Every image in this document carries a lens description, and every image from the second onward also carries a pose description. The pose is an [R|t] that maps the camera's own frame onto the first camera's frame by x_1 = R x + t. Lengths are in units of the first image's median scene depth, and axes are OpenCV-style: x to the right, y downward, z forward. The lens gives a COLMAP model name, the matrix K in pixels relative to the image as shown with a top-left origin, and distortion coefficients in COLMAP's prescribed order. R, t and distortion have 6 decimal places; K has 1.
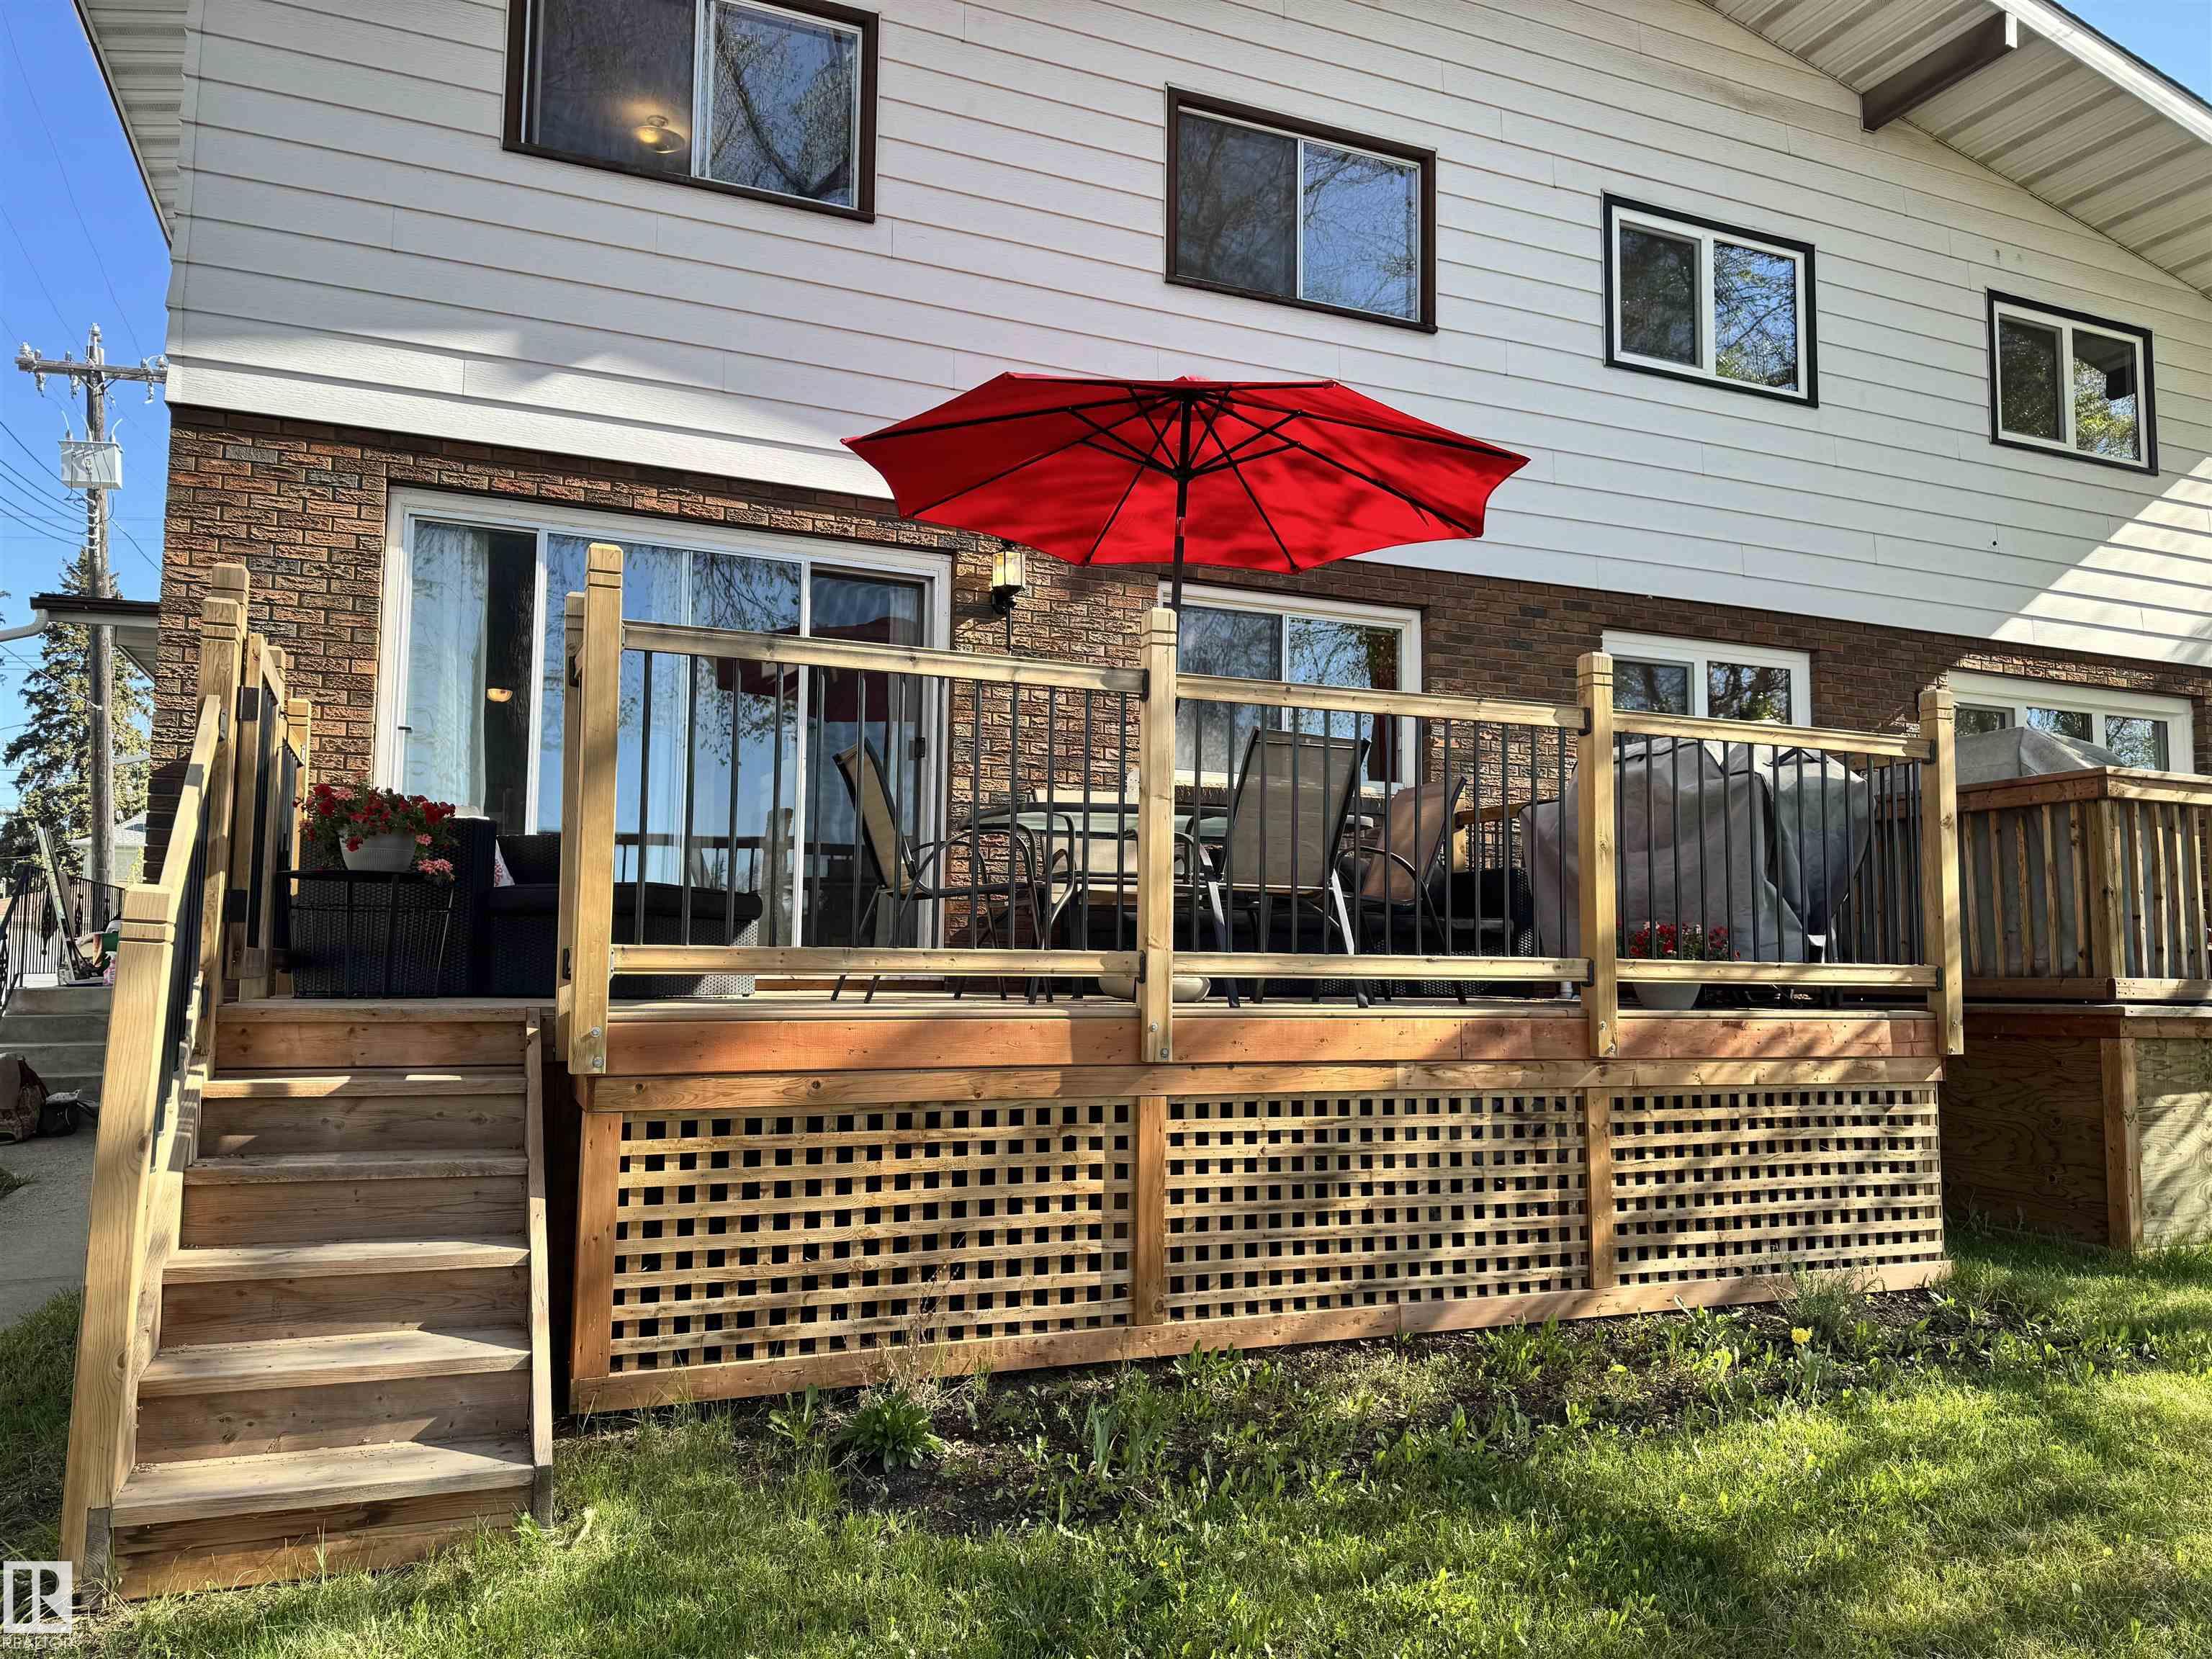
lens RADIAL K [[1526.8, 0, 1086.5], [0, 1526.8, 827.0], [0, 0, 1]] dist [0.148805, -0.267343]
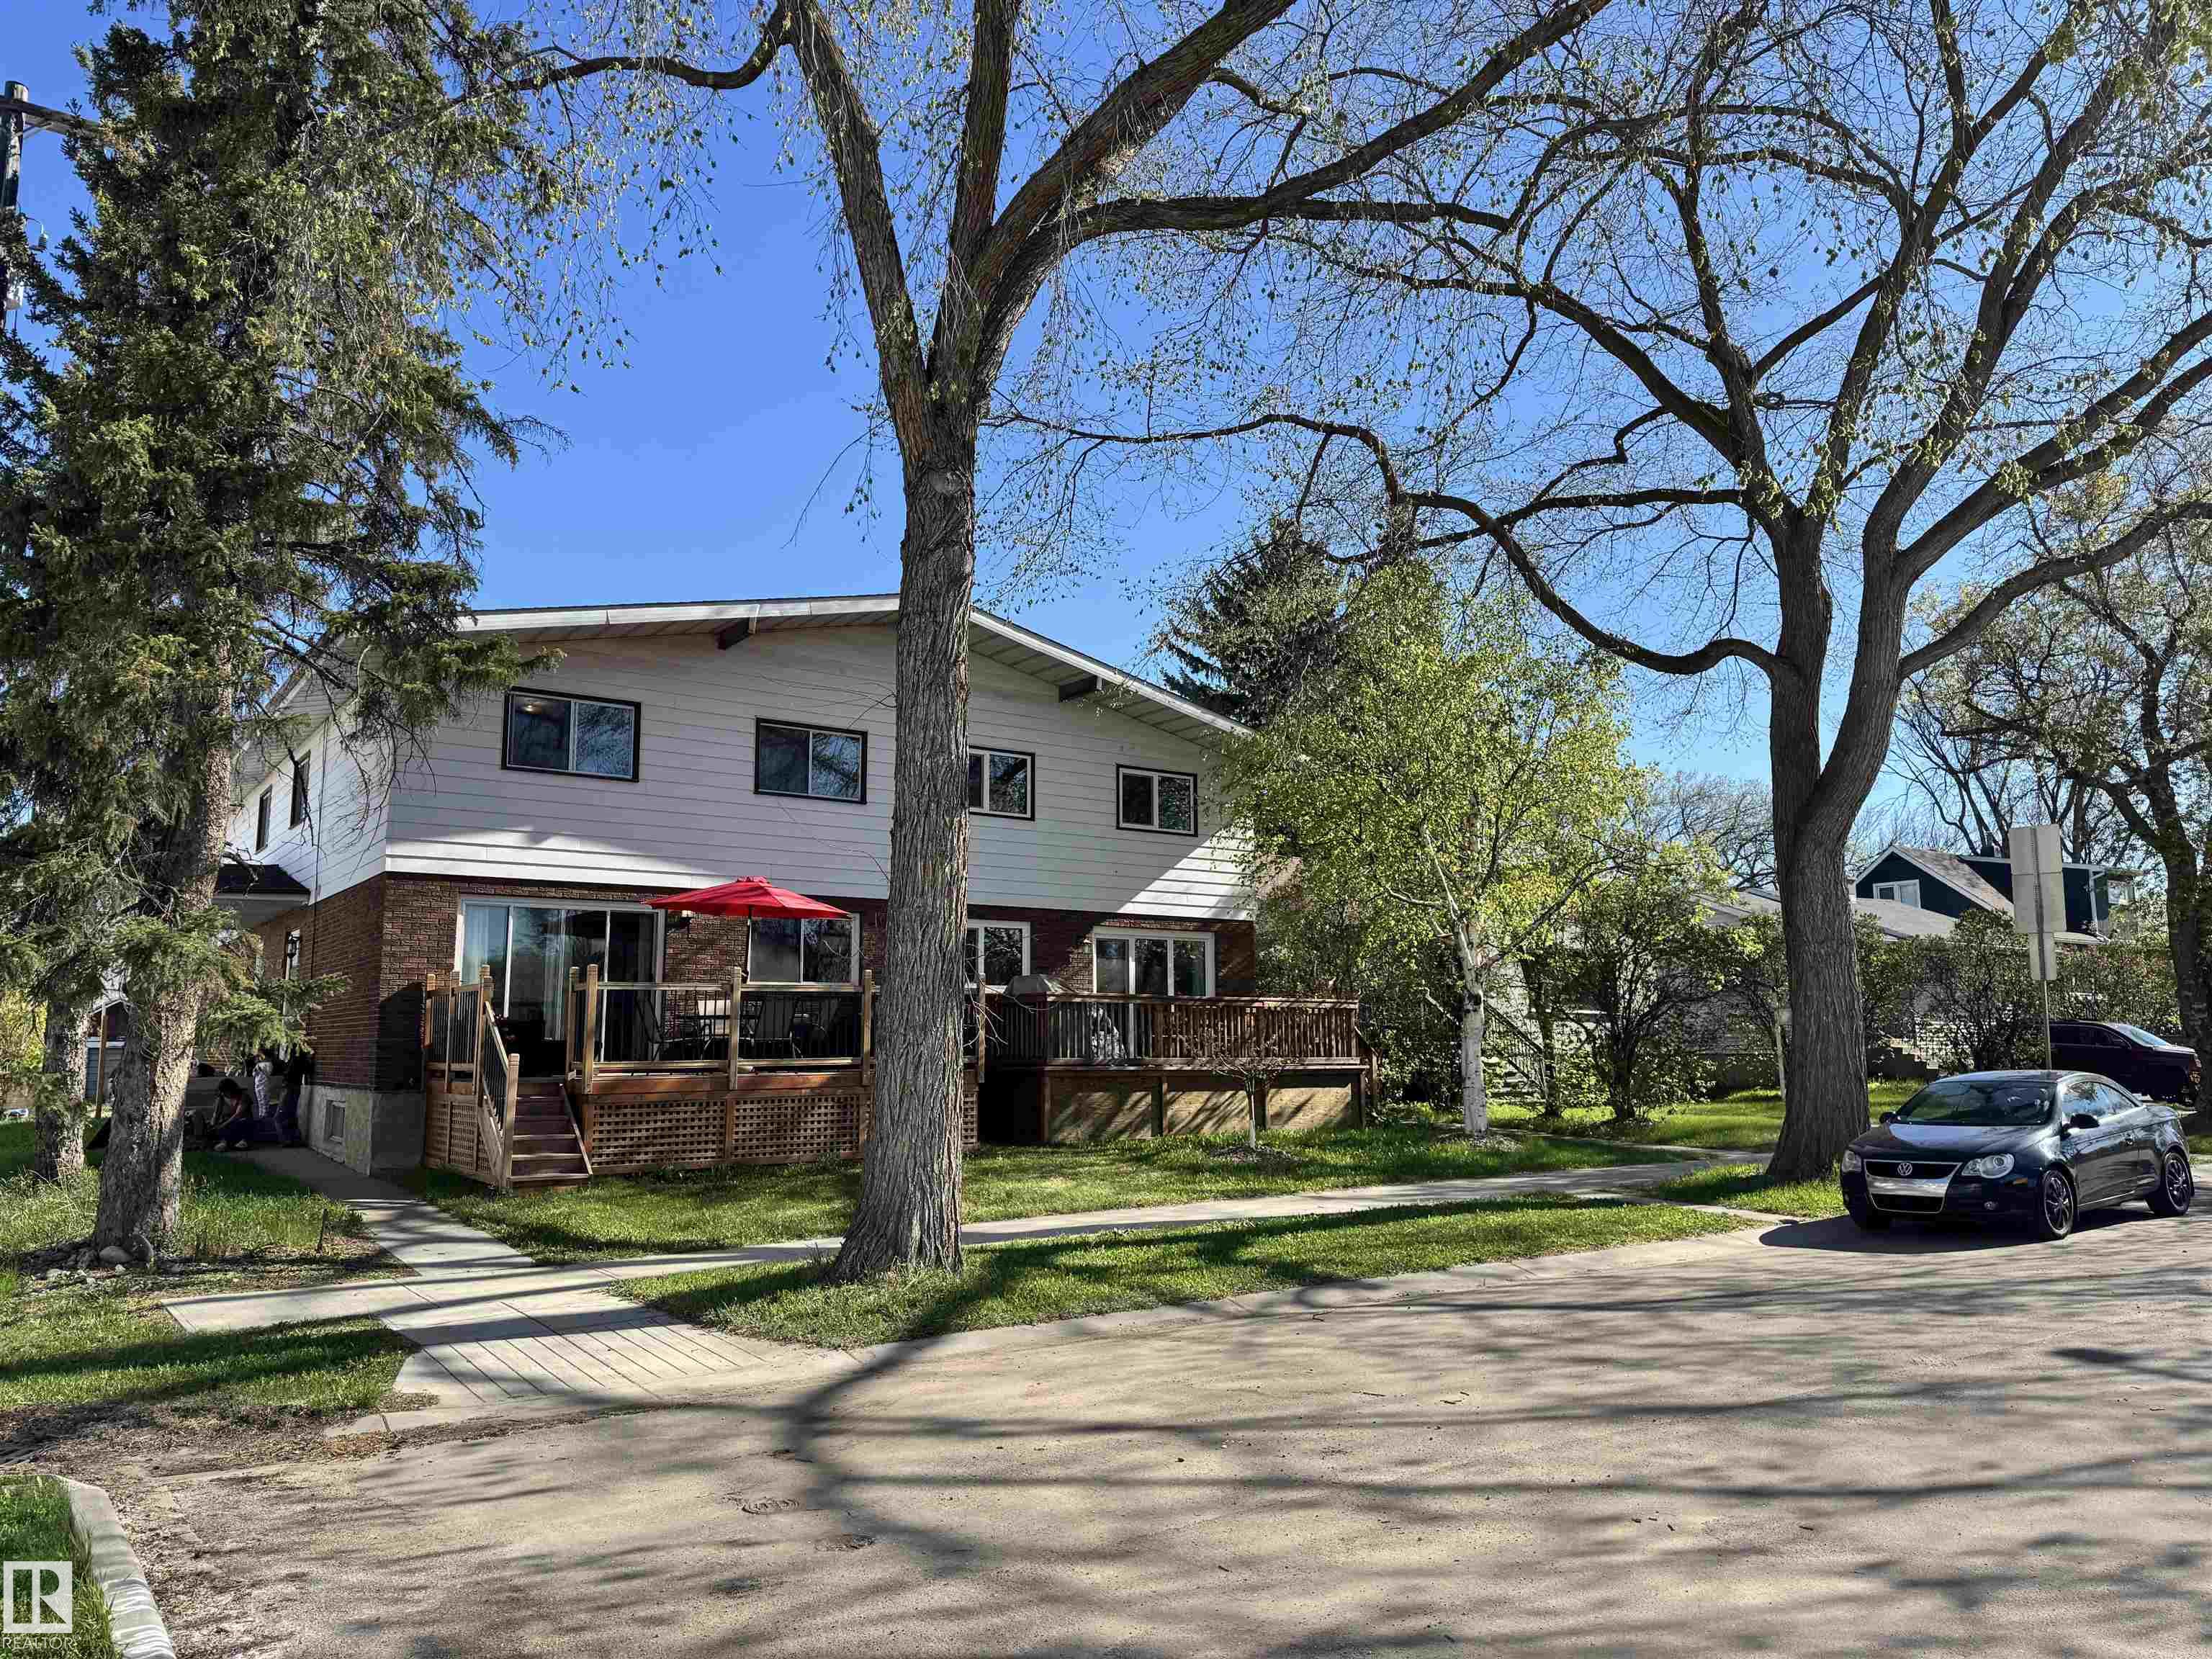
lens RADIAL K [[1526.8, 0, 1086.5], [0, 1526.8, 827.0], [0, 0, 1]] dist [0.148805, -0.267343]
pose [[0.975407, 0.012783, 0.220041, 0.047027], [-0.001579, 0.998696, -0.051018, -0.261615], [-0.220407, 0.049416, 0.974156, -2.548927]]
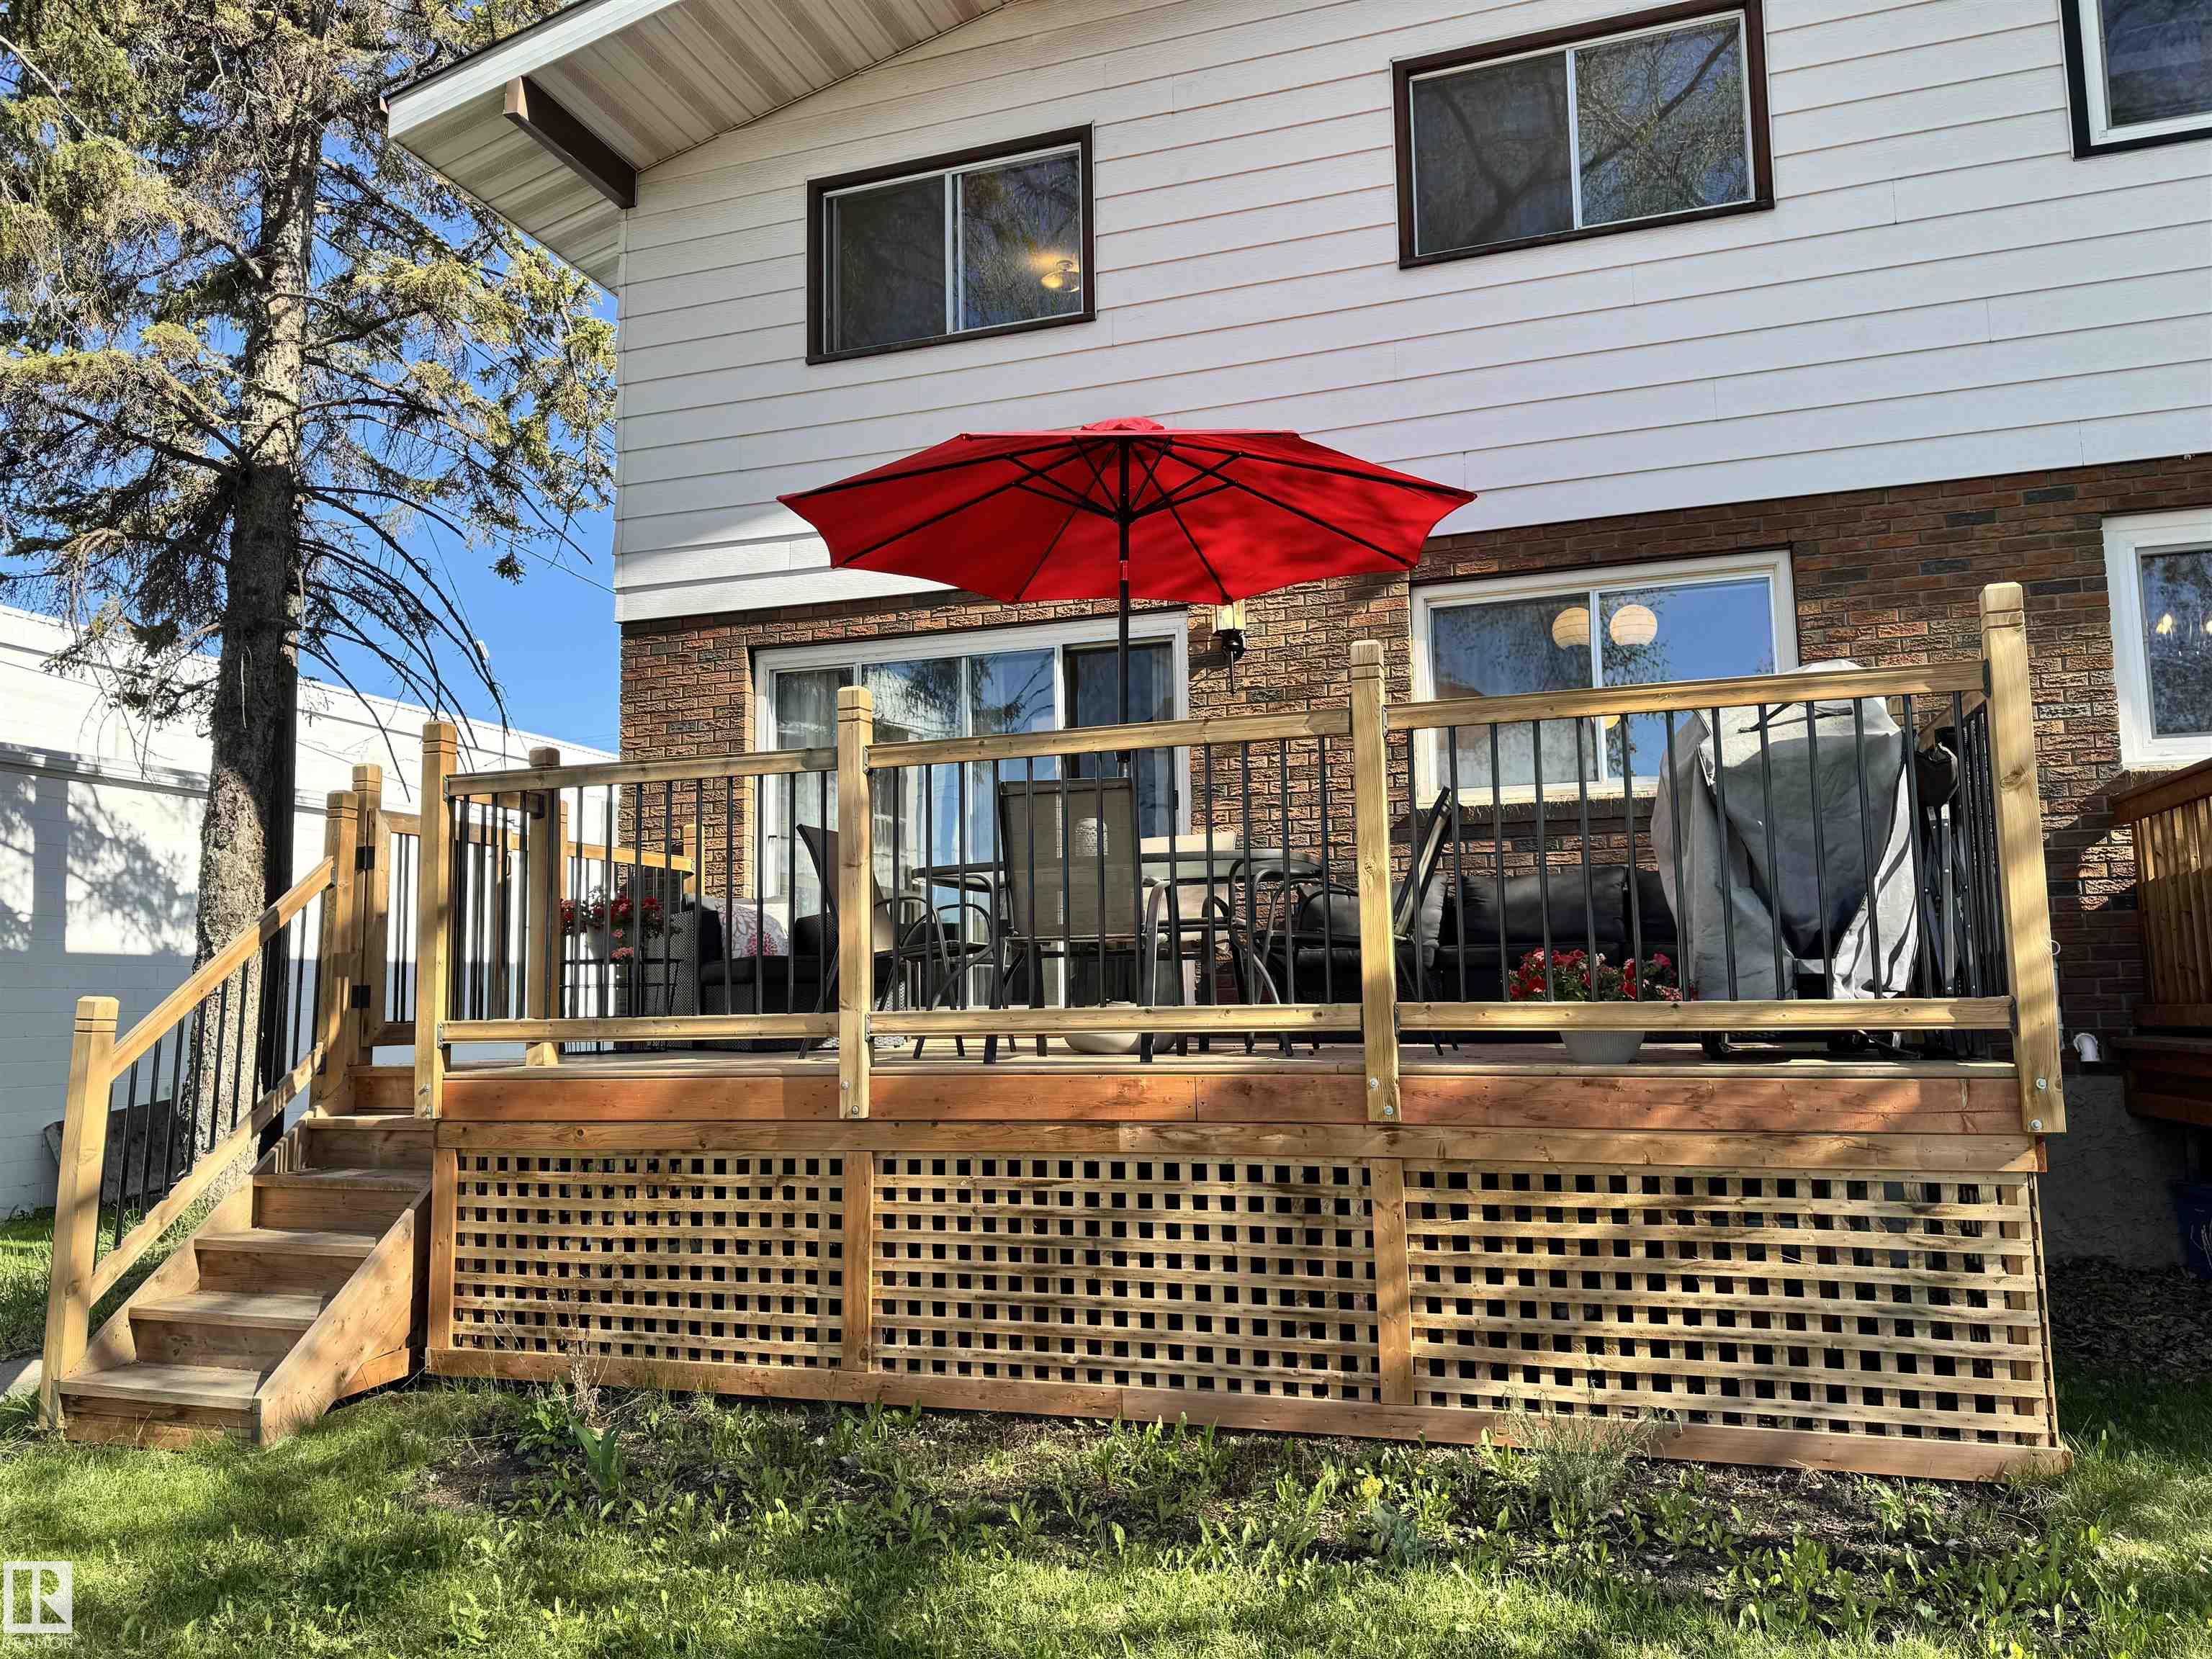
lens RADIAL K [[1583.0, 0, 1063.8], [0, 1583.0, 786.8], [0, 0, 1]] dist [0.102444, -0.140066]
pose [[0.749611, -0.114055, -0.651978, 0.771663], [0.085027, 0.993473, -0.076035, 0.018839], [0.656394, 0.001561, 0.754416, 0.230193]]
